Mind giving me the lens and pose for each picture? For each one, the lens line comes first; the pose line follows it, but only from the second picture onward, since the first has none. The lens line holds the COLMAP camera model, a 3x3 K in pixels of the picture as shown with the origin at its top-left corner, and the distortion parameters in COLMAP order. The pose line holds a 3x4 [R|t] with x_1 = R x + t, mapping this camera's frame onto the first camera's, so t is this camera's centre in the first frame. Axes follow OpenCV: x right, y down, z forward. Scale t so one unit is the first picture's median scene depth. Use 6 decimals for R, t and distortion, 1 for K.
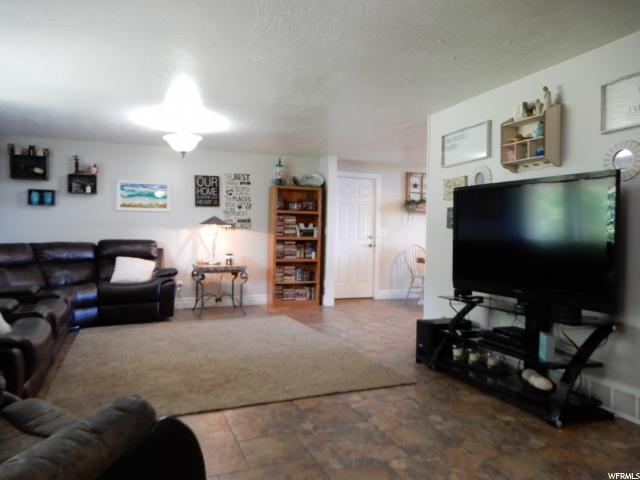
lens RADIAL K [[468.8, 0, 317.0], [0, 468.8, 240.1], [0, 0, 1]] dist [0.016129, 0.010705]
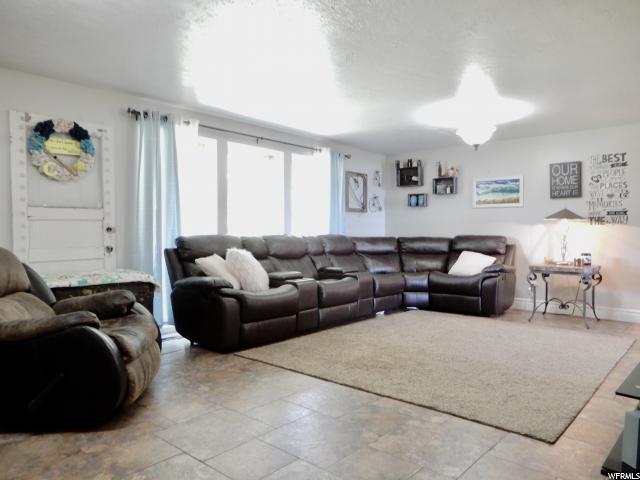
lens RADIAL K [[468.8, 0, 323.4], [0, 468.8, 238.1], [0, 0, 1]] dist [0.016129, 0.010705]
pose [[0.444475, 0.009660, -0.895739, 0.378092], [-0.016998, 0.999853, 0.002348, 0.008690], [0.895630, 0.014182, 0.444573, 0.230254]]
